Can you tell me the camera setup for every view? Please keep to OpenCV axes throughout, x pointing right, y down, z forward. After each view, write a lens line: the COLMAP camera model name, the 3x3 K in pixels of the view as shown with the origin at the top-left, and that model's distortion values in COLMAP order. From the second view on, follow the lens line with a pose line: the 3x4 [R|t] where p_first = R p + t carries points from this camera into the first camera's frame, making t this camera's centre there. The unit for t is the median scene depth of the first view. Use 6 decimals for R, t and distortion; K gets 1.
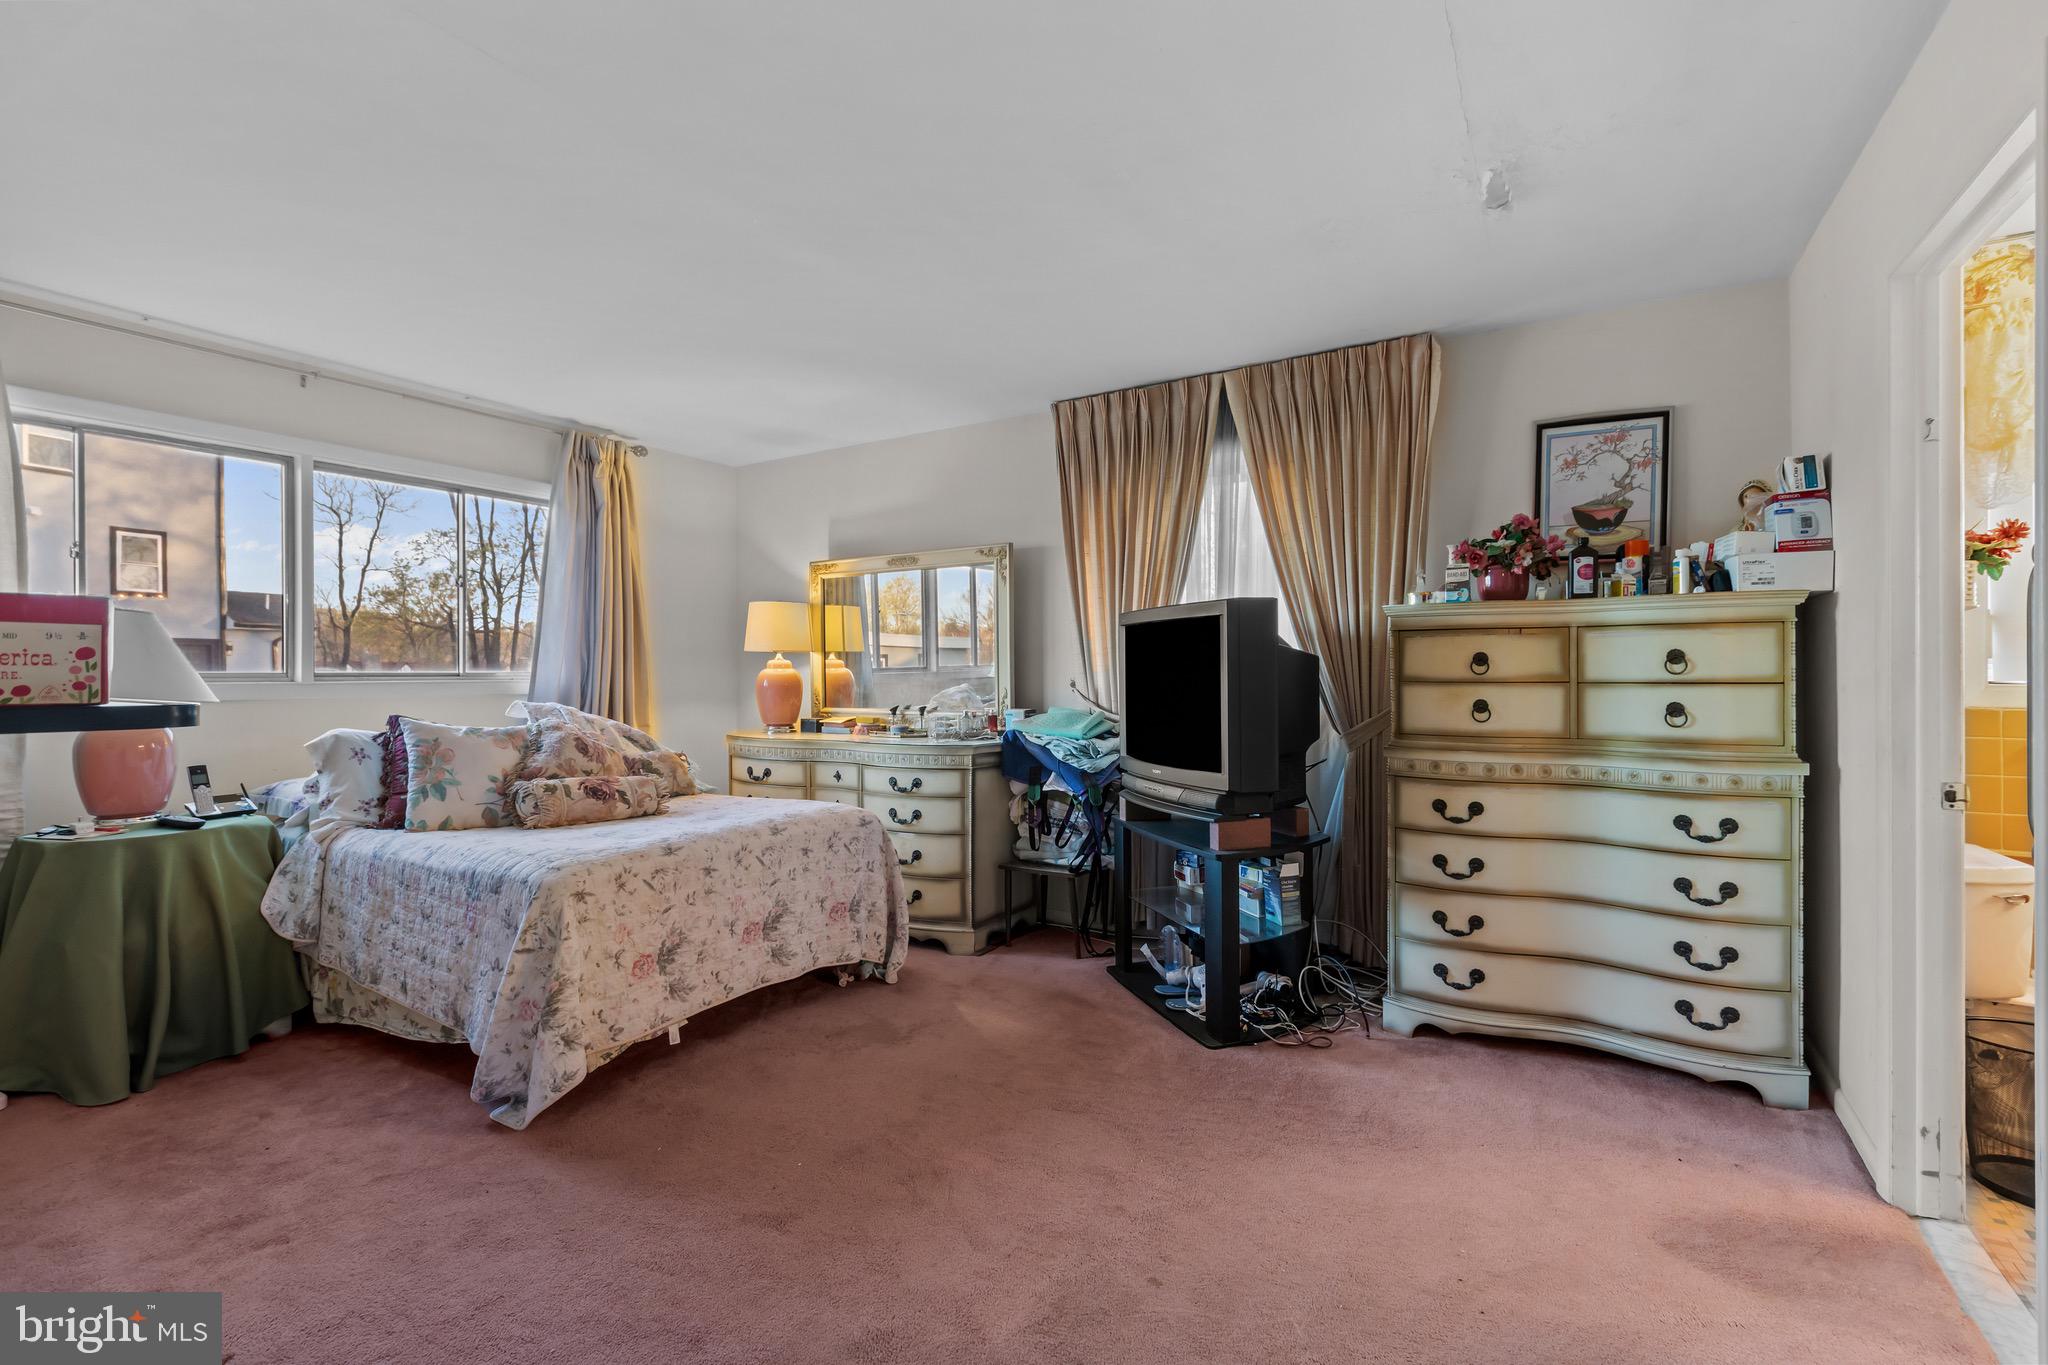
lens RADIAL K [[919.4, 0, 1024.0], [0, 919.4, 670.4], [0, 0, 1]] dist [-0.000214, 0.000149]
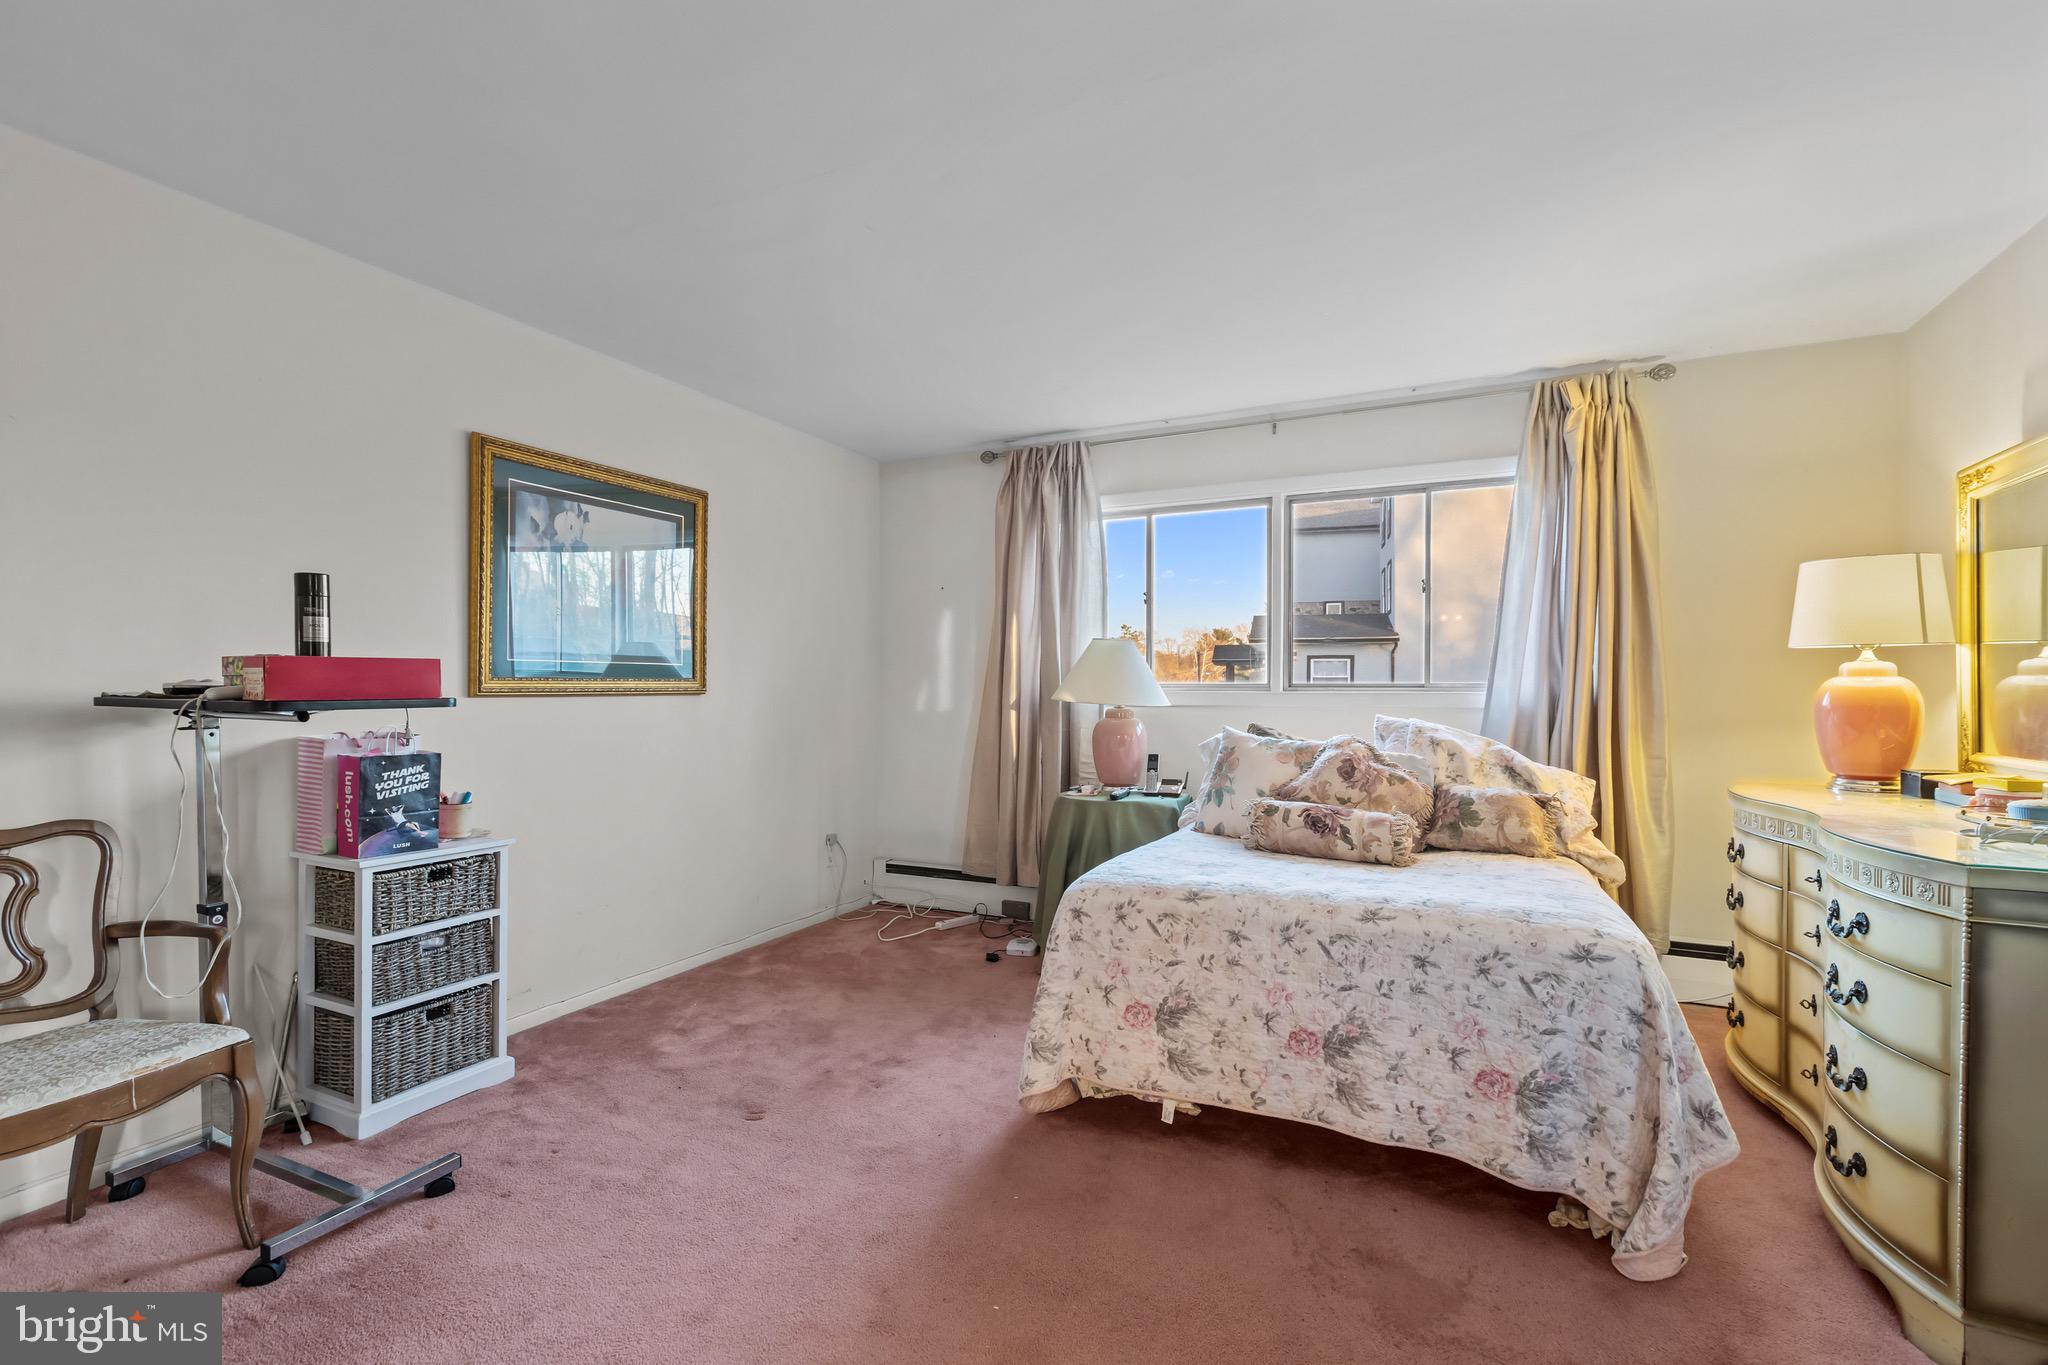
lens RADIAL K [[928.8, 0, 1024.0], [0, 928.8, 682.5], [0, 0, 1]] dist [0.000608, -0.000341]
pose [[0.088840, 0.002670, -0.996042, 0.390760], [0.003865, 0.999988, 0.003025, -0.003350], [0.996038, -0.004119, 0.088828, 0.668548]]
